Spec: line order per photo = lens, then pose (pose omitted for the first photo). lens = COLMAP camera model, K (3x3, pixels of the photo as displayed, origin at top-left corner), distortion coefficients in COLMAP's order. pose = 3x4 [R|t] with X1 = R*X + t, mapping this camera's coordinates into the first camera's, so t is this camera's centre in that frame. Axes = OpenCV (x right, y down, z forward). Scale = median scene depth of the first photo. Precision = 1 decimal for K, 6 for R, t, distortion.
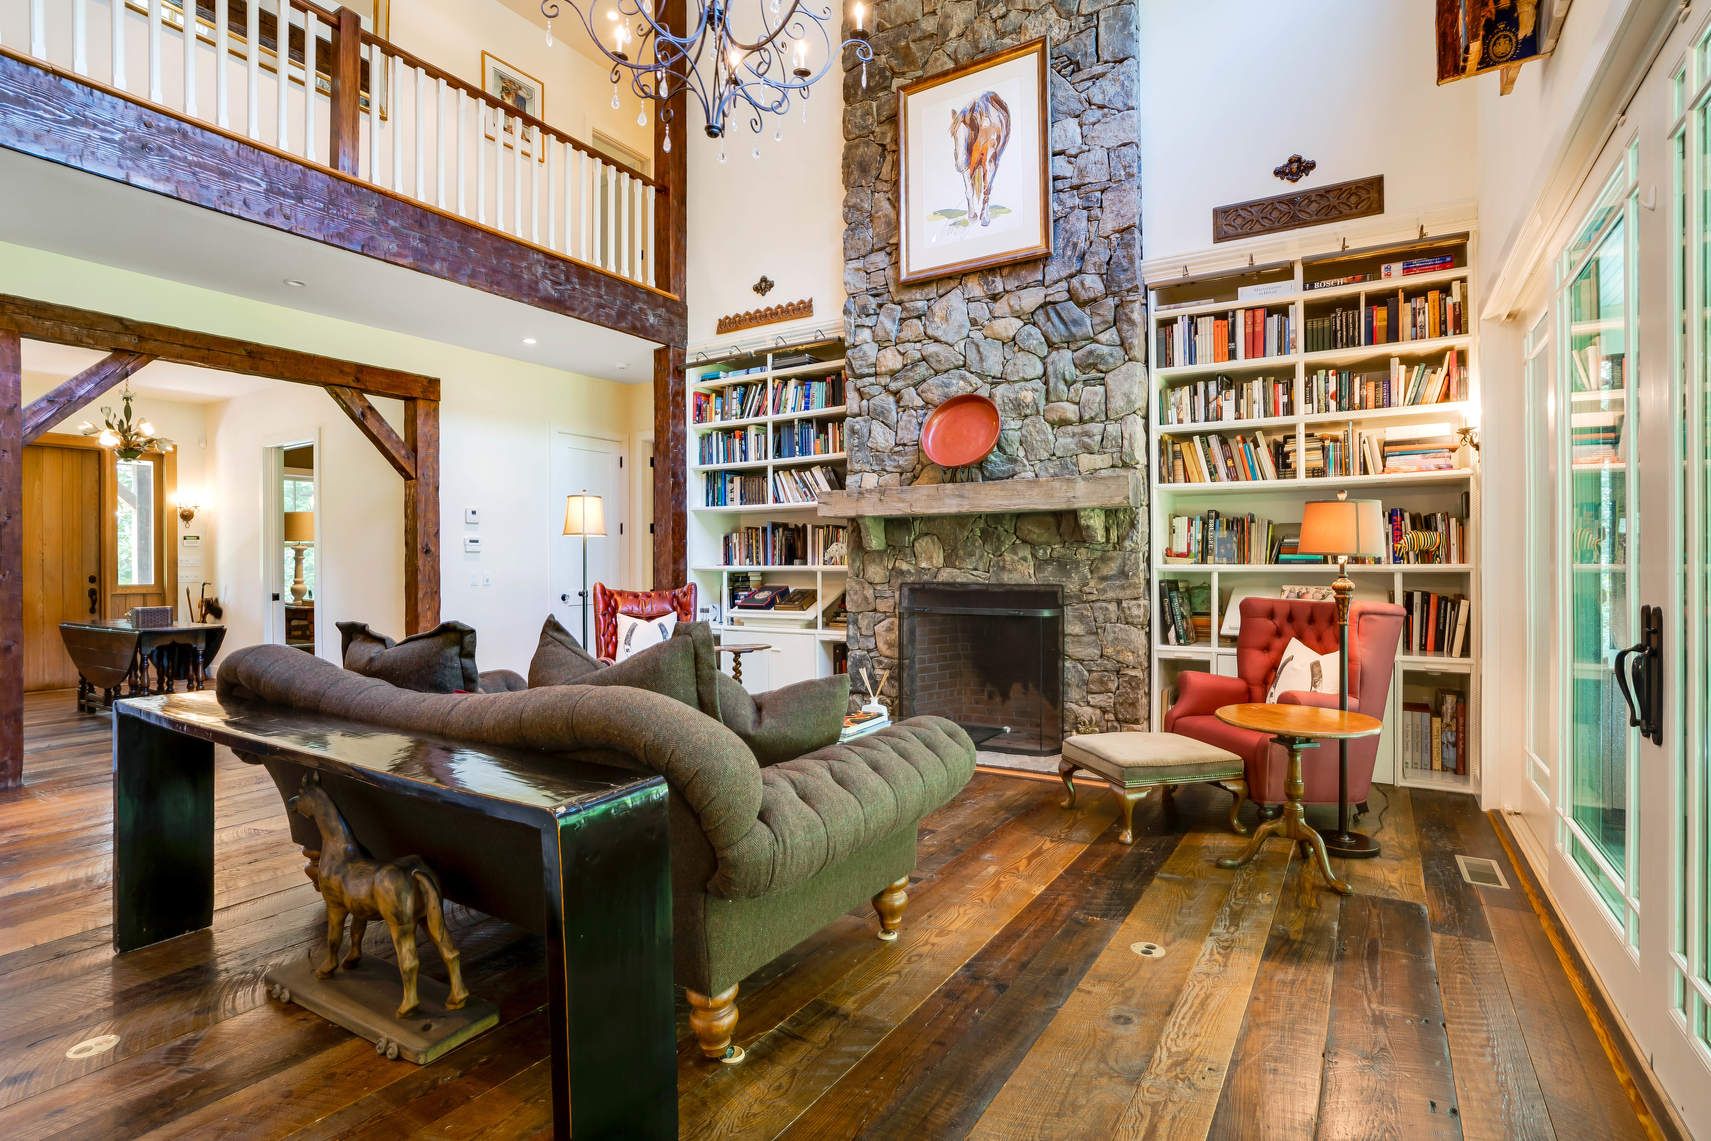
lens RADIAL K [[827.8, 0, 863.8], [0, 827.8, 565.0], [0, 0, 1]] dist [-0.021628, 0.000390]
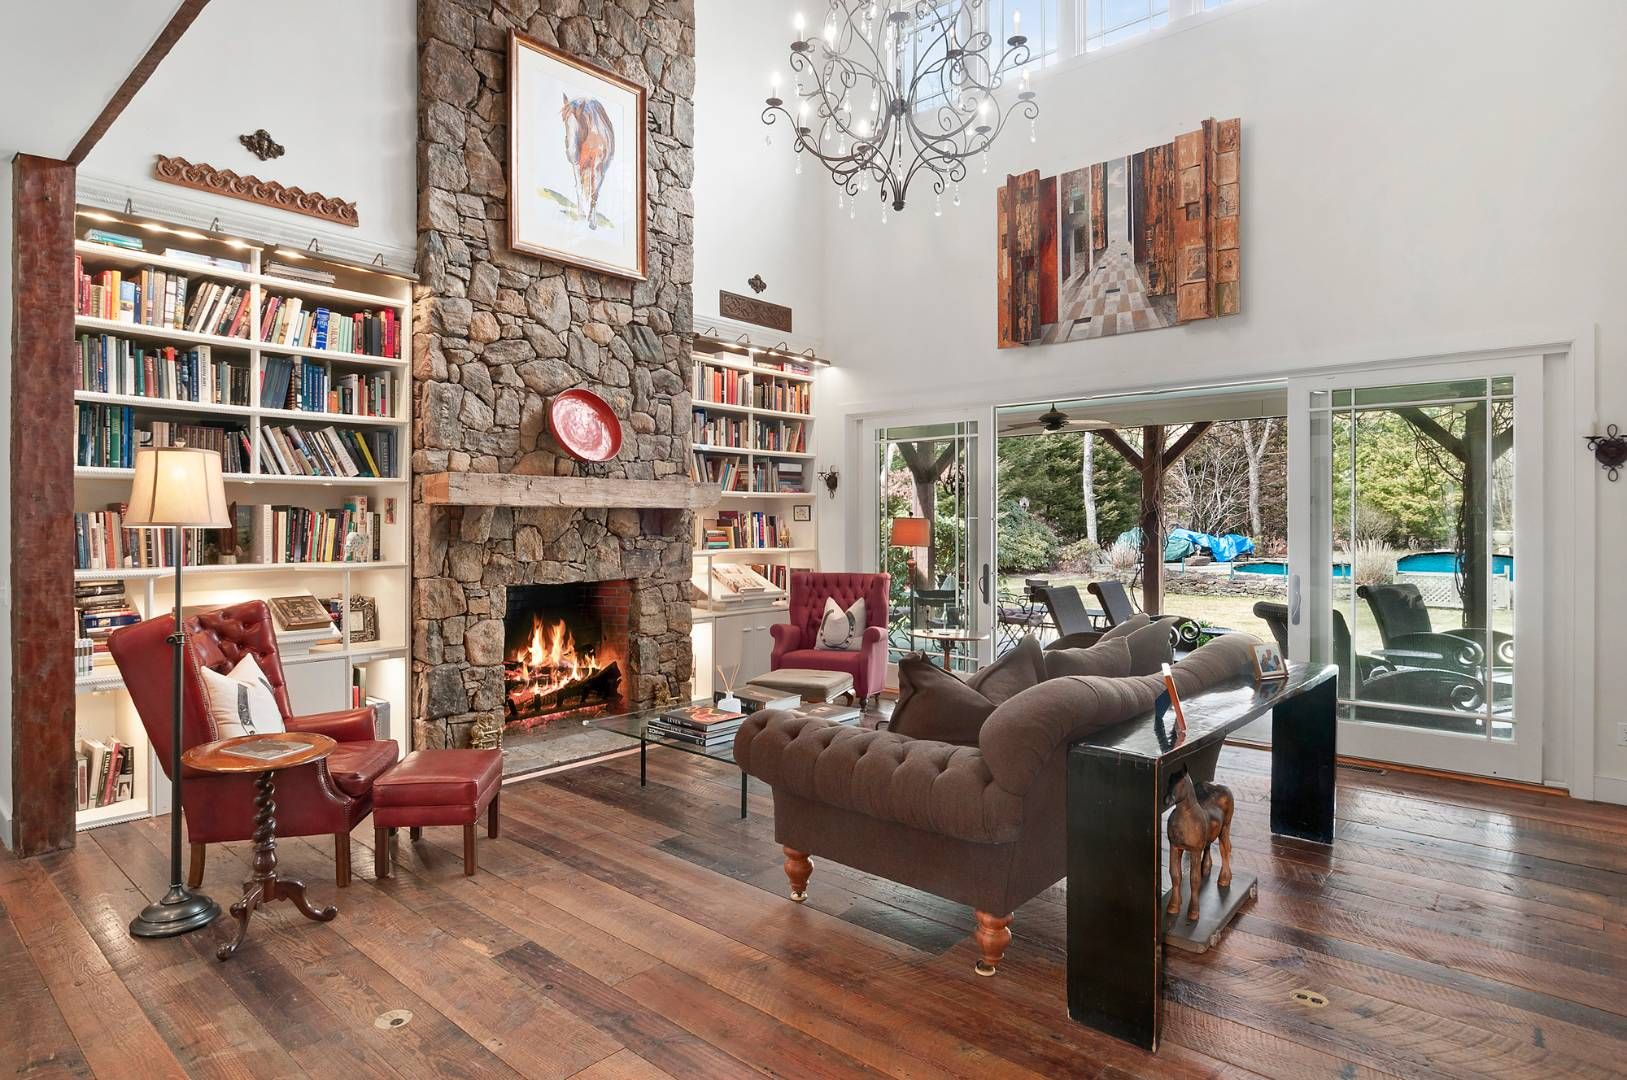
lens RADIAL K [[894.5, 0, 812.6], [0, 894.5, 520.4], [0, 0, 1]] dist [-0.000459, 0.029319]
pose [[0.179992, 0.005811, 0.983651, -0.884101], [0.001416, 0.999980, -0.006167, -0.037455], [-0.983667, 0.002503, 0.179980, 0.513647]]
